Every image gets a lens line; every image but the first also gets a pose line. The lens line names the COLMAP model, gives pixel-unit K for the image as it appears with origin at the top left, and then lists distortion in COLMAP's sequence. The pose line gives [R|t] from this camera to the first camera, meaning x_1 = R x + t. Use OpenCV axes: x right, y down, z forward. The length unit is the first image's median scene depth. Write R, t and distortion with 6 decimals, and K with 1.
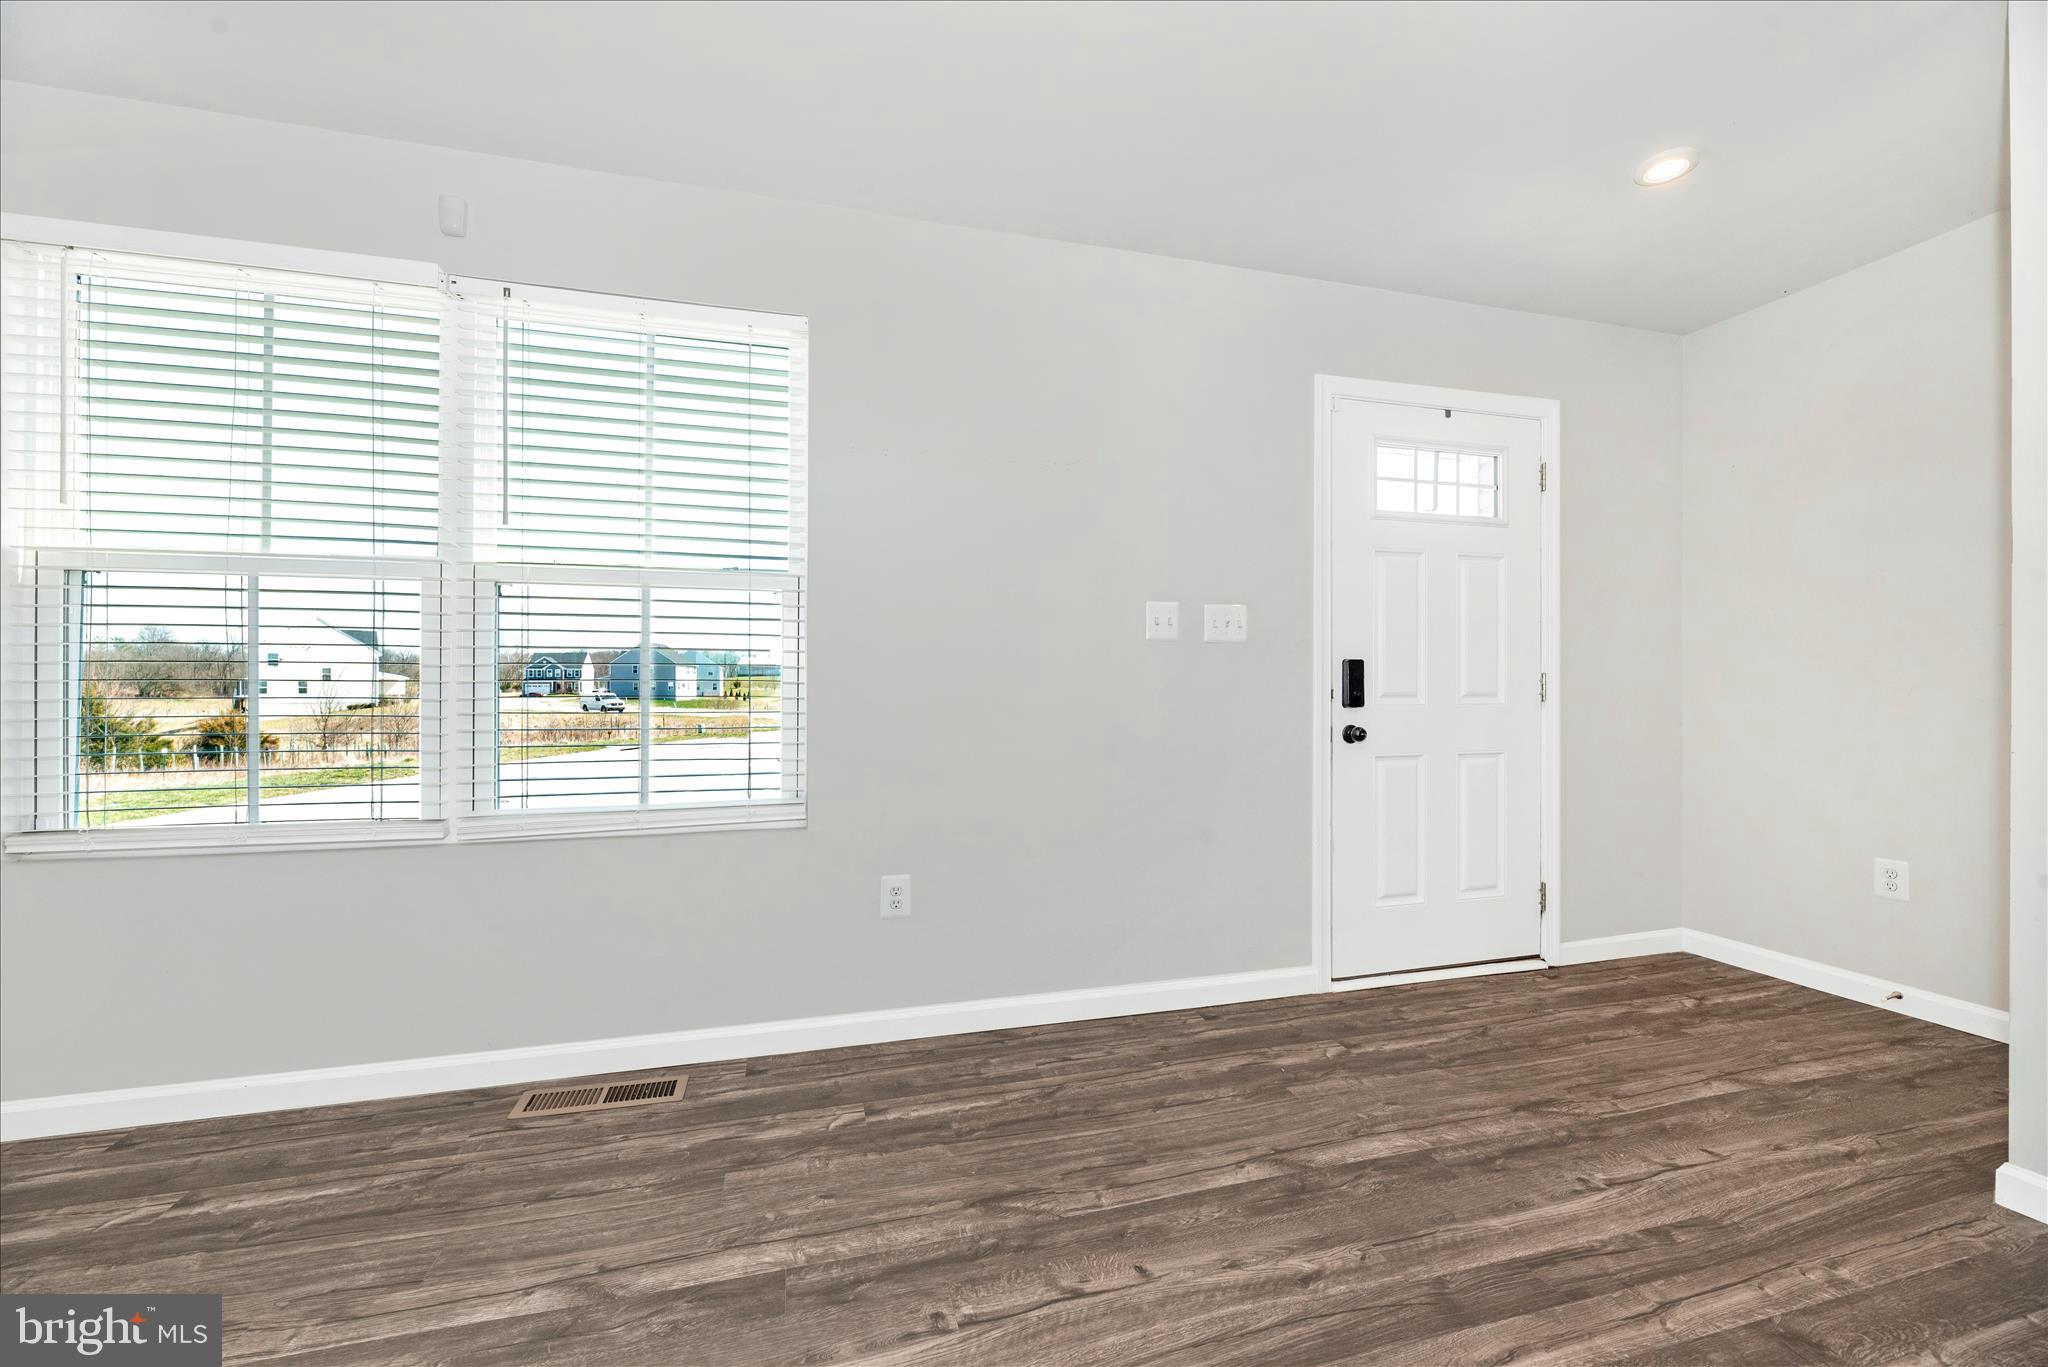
lens RADIAL K [[829.8, 0, 1026.3], [0, 829.8, 693.6], [0, 0, 1]] dist [-0.002678, -0.000383]
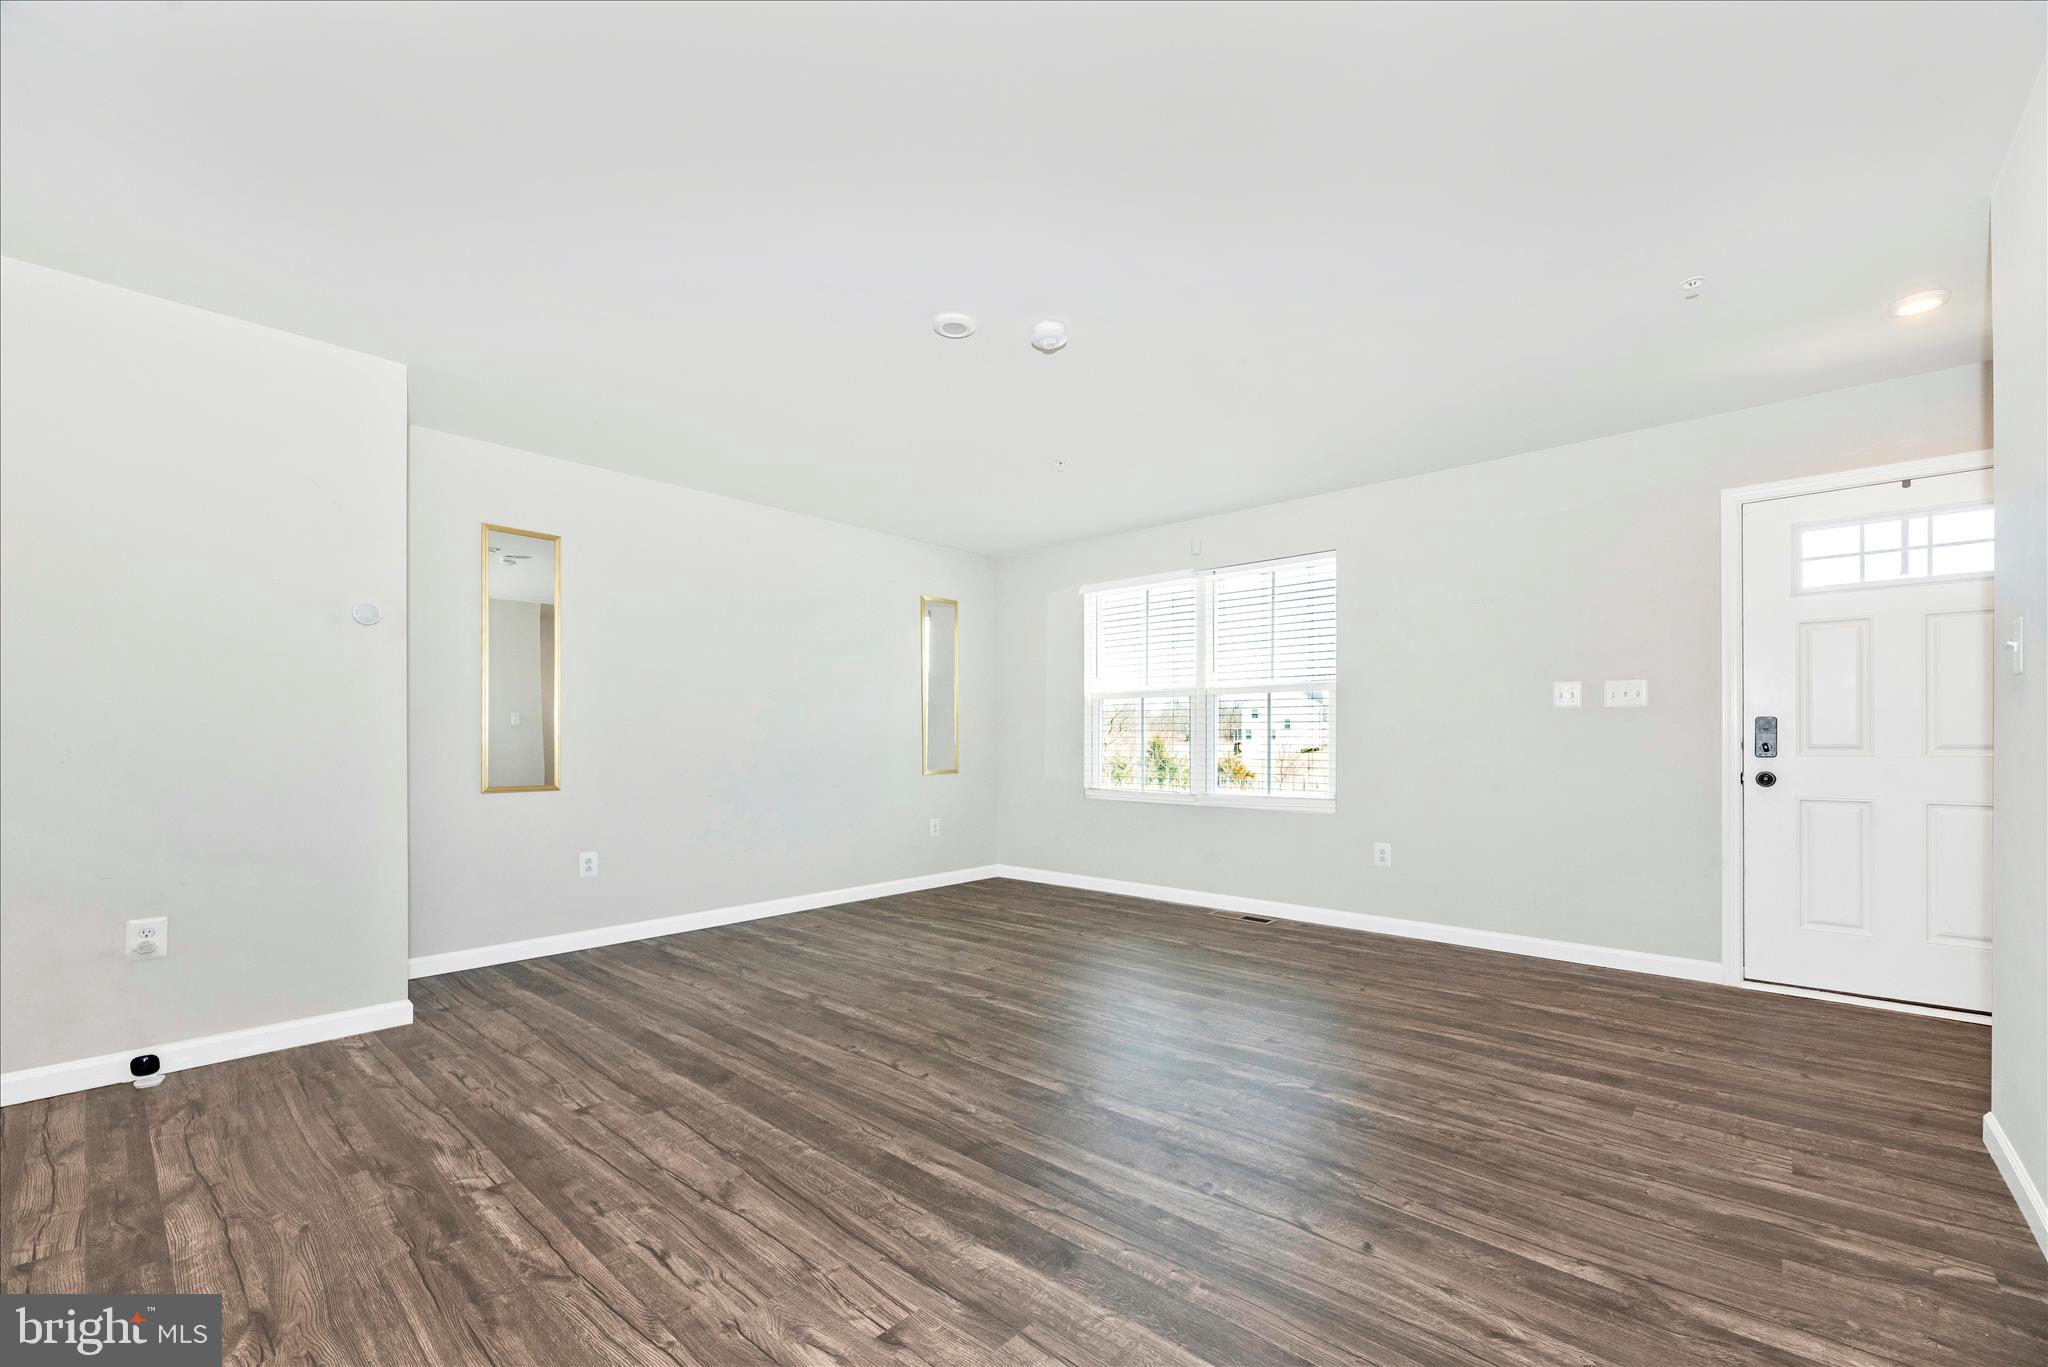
lens RADIAL K [[843.9, 0, 1024.6], [0, 843.9, 695.6], [0, 0, 1]] dist [0.001690, 0.000324]
pose [[0.528798, -0.043099, -0.847653, 0.967264], [-0.000572, 0.998692, -0.051135, -0.010078], [0.848747, 0.027525, 0.528082, -0.630946]]
